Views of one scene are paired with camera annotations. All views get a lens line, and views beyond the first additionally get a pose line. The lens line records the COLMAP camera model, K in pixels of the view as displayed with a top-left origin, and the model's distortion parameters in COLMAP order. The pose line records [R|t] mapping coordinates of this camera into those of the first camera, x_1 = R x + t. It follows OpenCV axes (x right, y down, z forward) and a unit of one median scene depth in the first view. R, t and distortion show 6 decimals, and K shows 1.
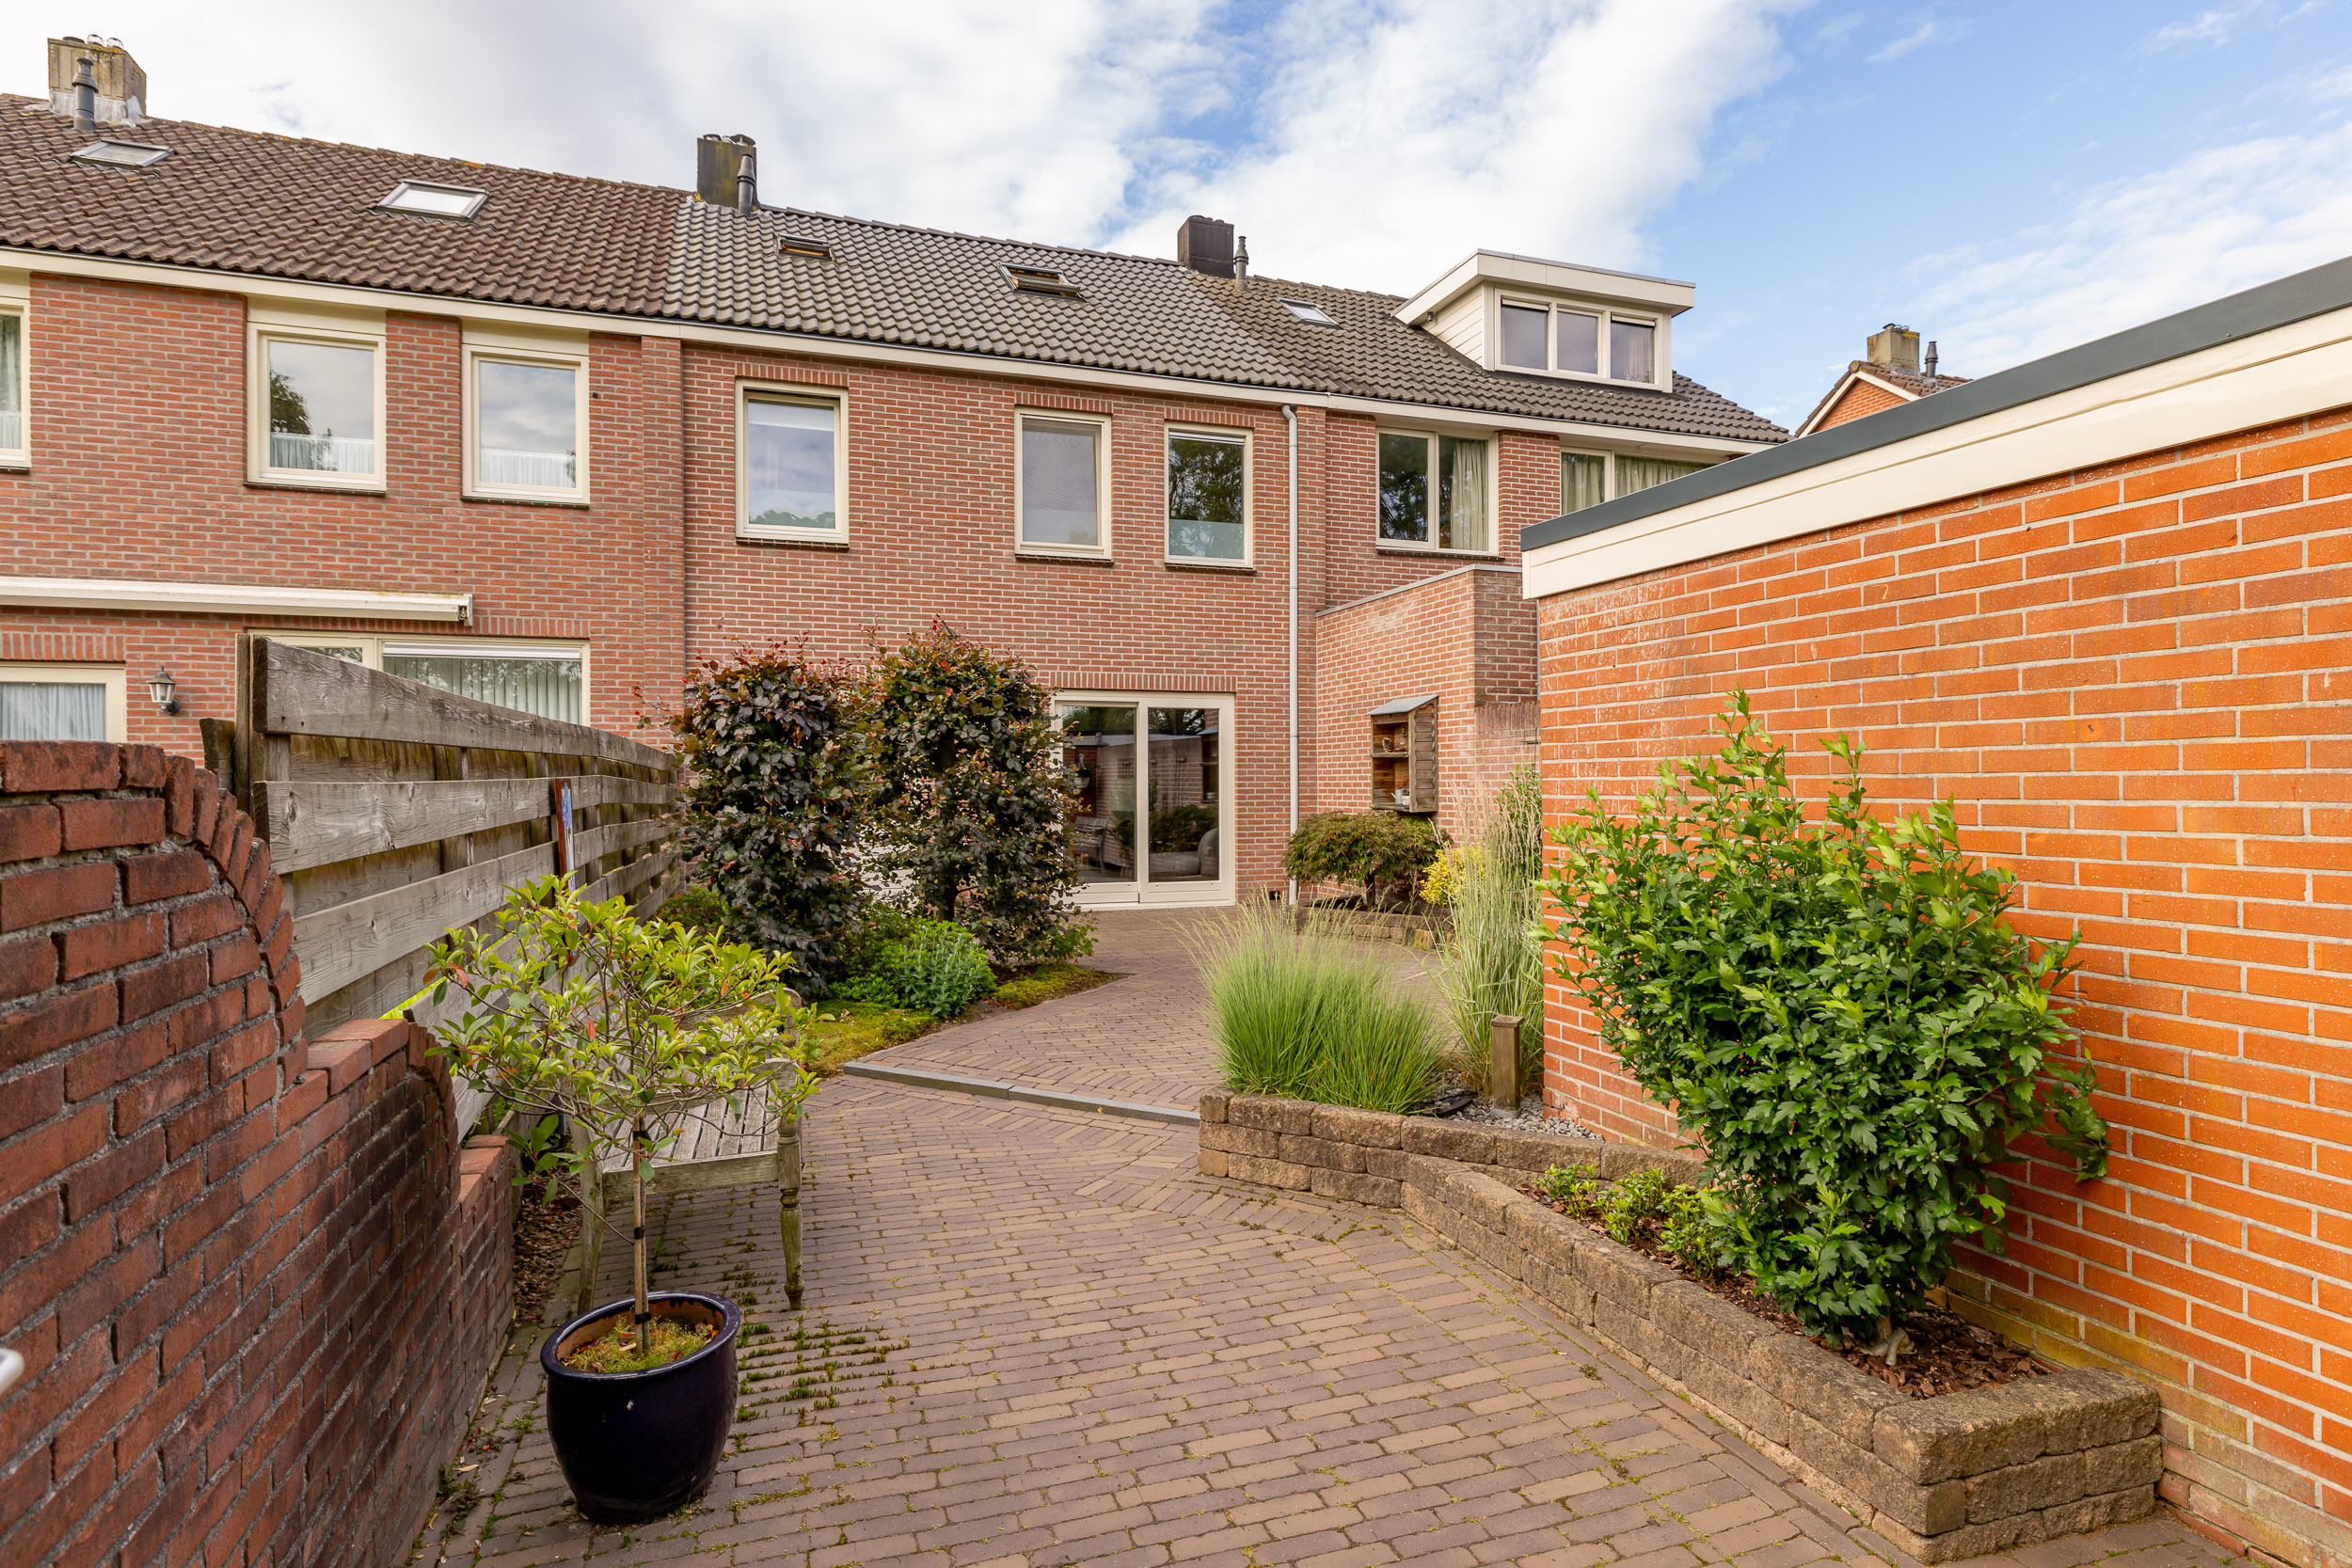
lens RADIAL K [[1240.2, 0, 1176.0], [0, 1240.2, 784.0], [0, 0, 1]] dist [0.002887, 0.000315]
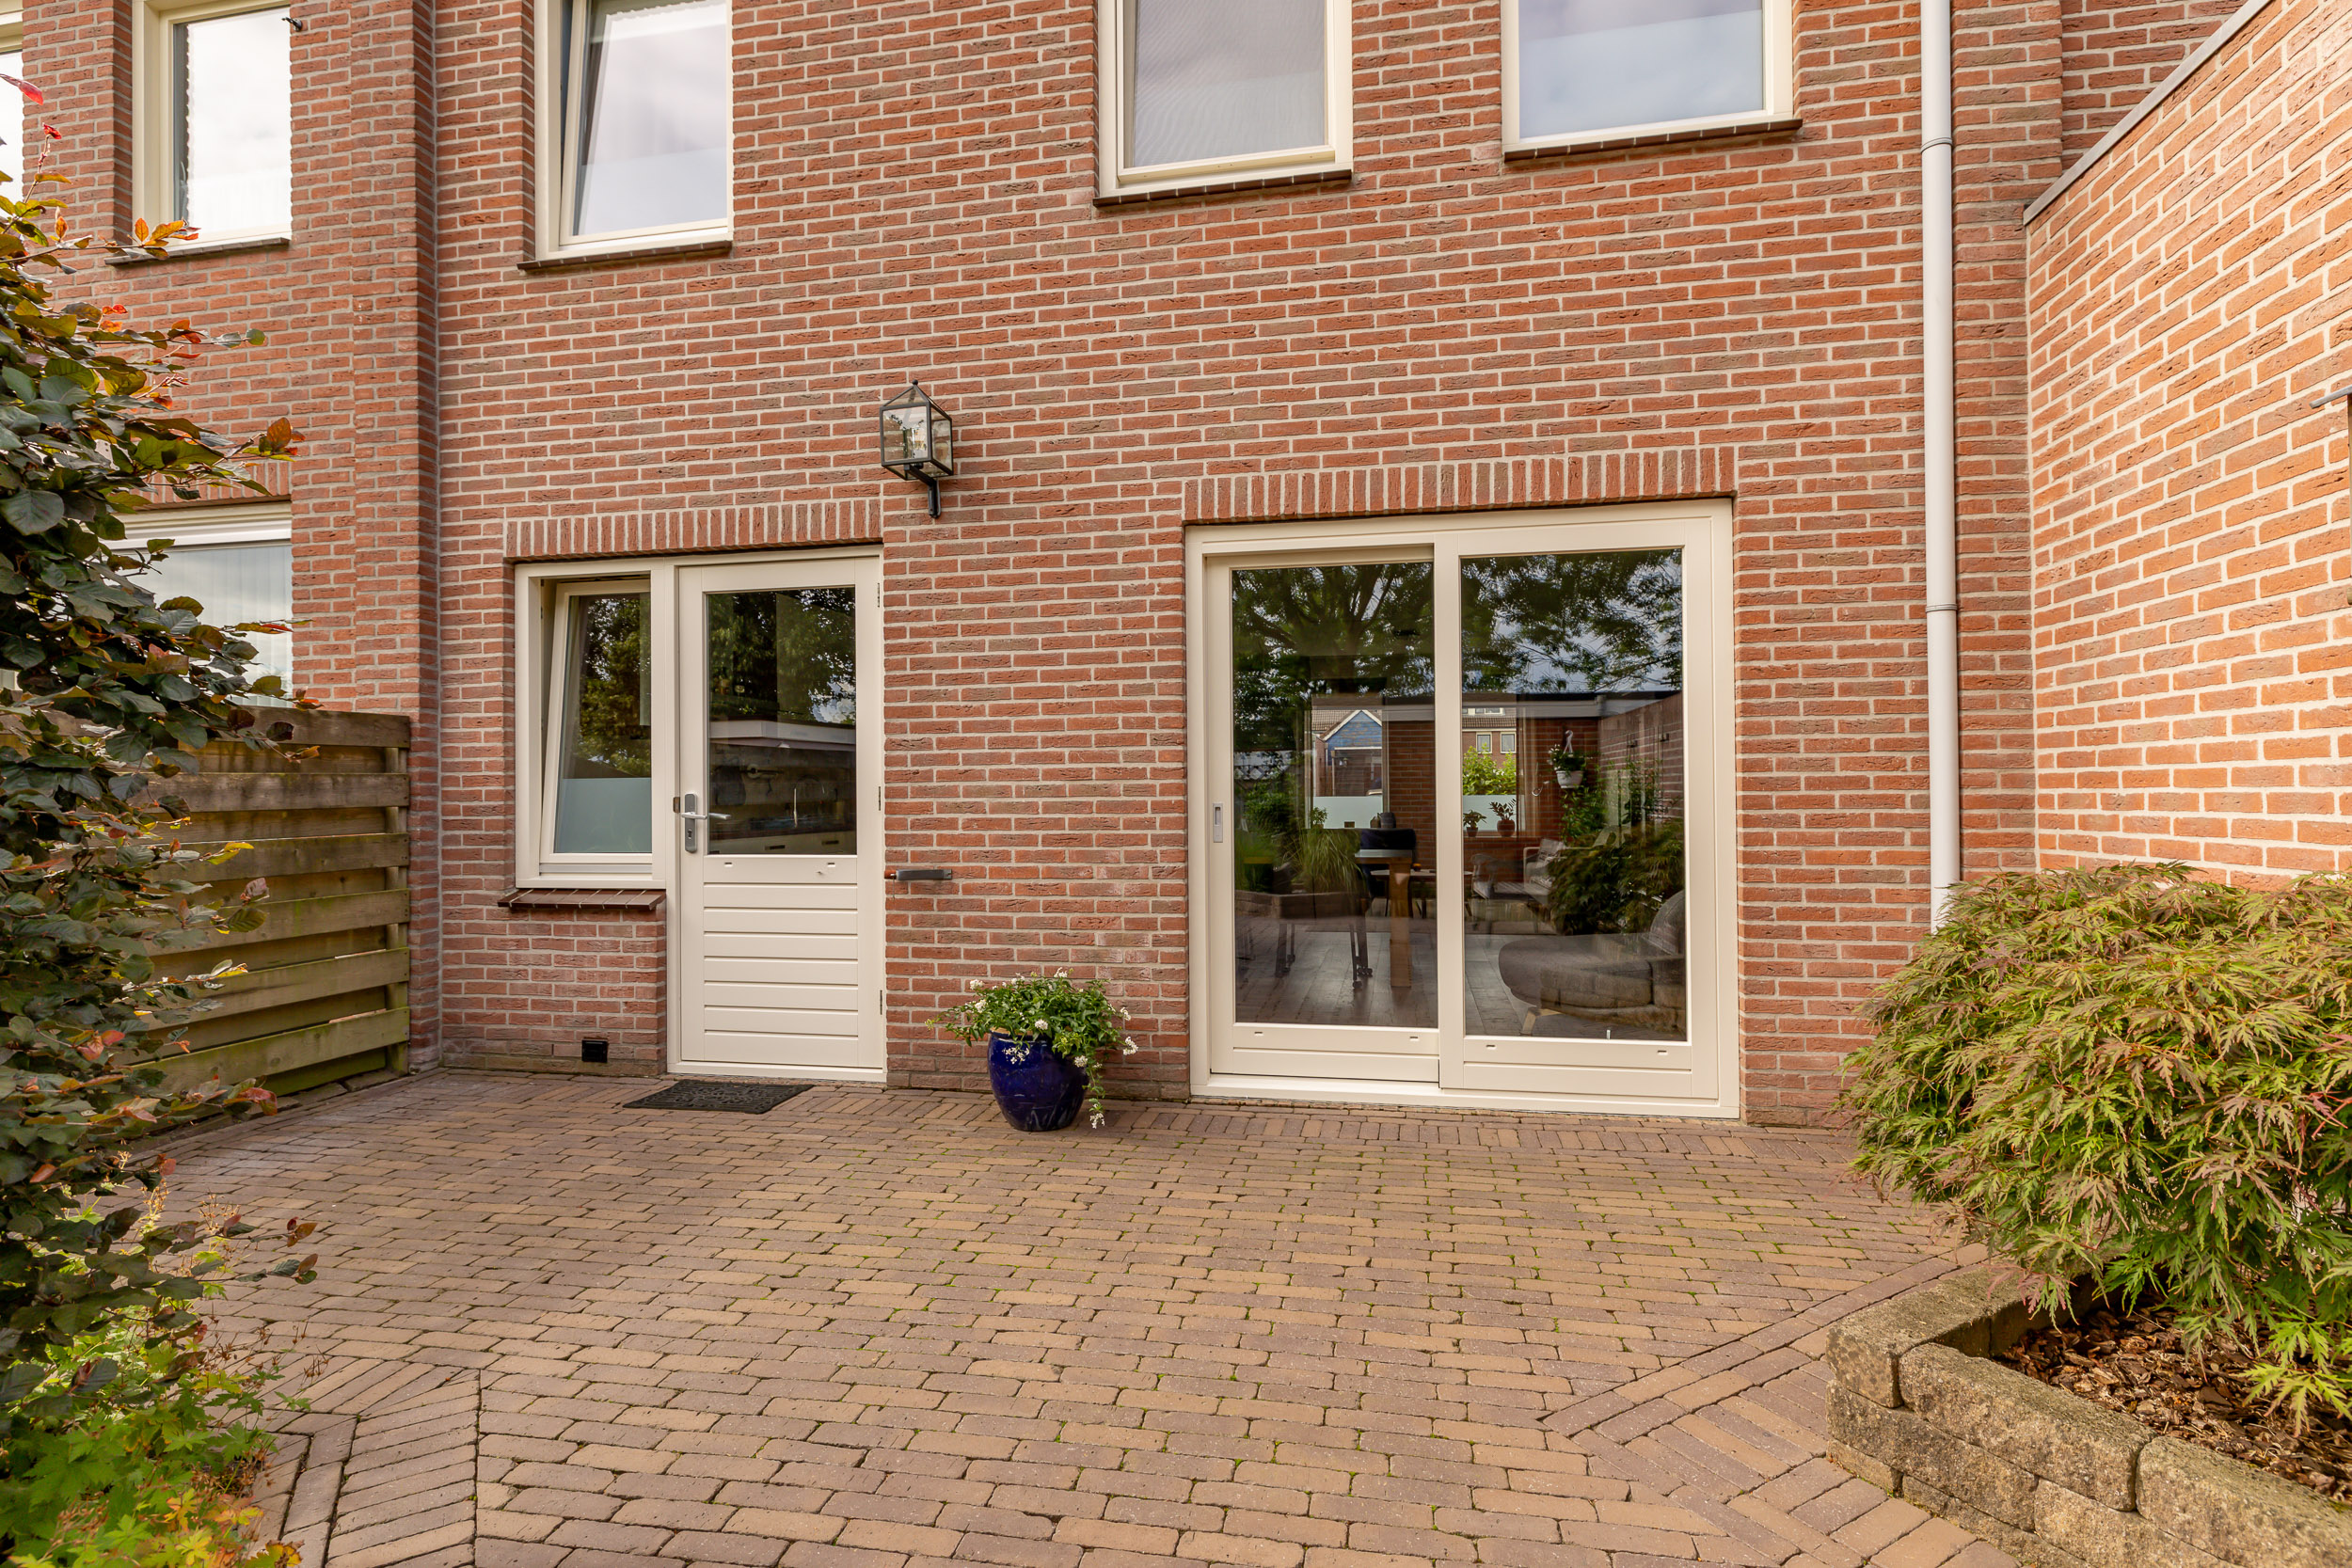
lens RADIAL K [[1136.5, 0, 1182.2], [0, 1136.5, 789.9], [0, 0, 1]] dist [0.002144, -0.000593]
pose [[0.863628, -0.006173, -0.504093, 0.075474], [0.005442, 0.999981, -0.002922, 0.007720], [0.504101, -0.000219, 0.863645, 0.666072]]
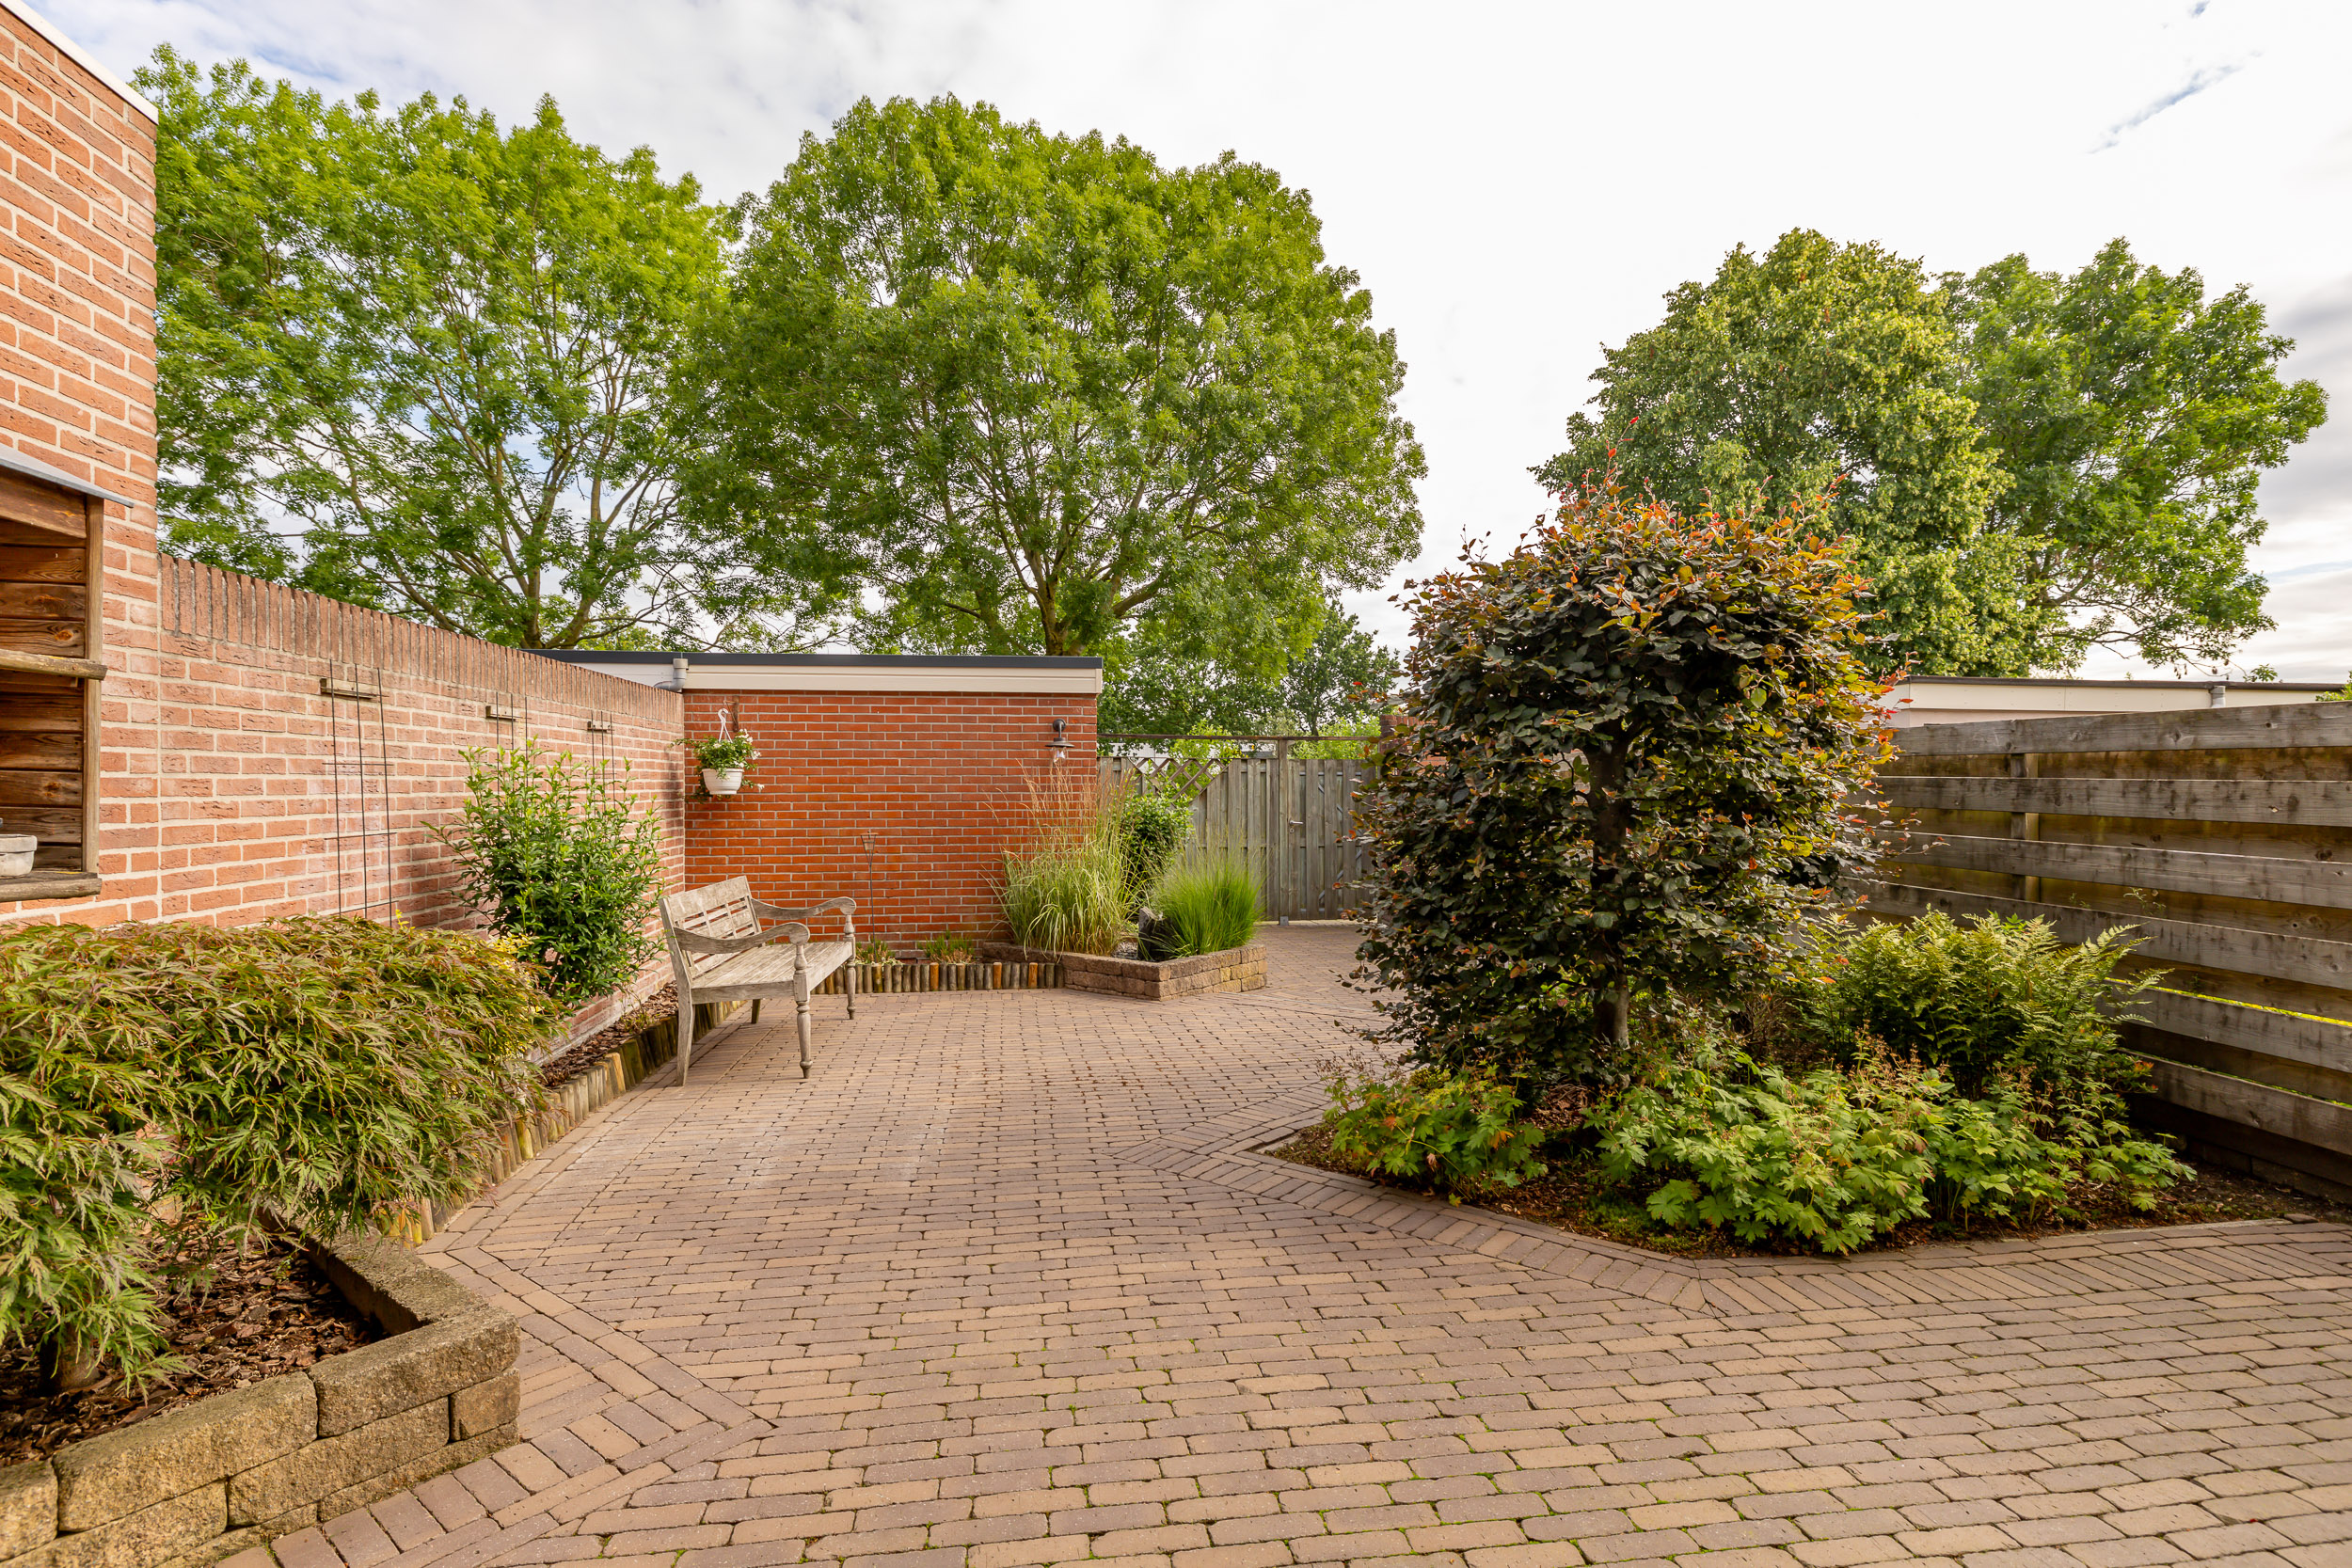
lens RADIAL K [[1128.9, 0, 1176.0], [0, 1128.9, 784.0], [0, 0, 1]] dist [-0.000734, -0.009626]
pose [[-0.982390, 0.002344, 0.186827, -0.063831], [0.001236, 0.999981, -0.006047, 0.001351], [-0.186837, -0.005710, -0.982374, 1.012383]]
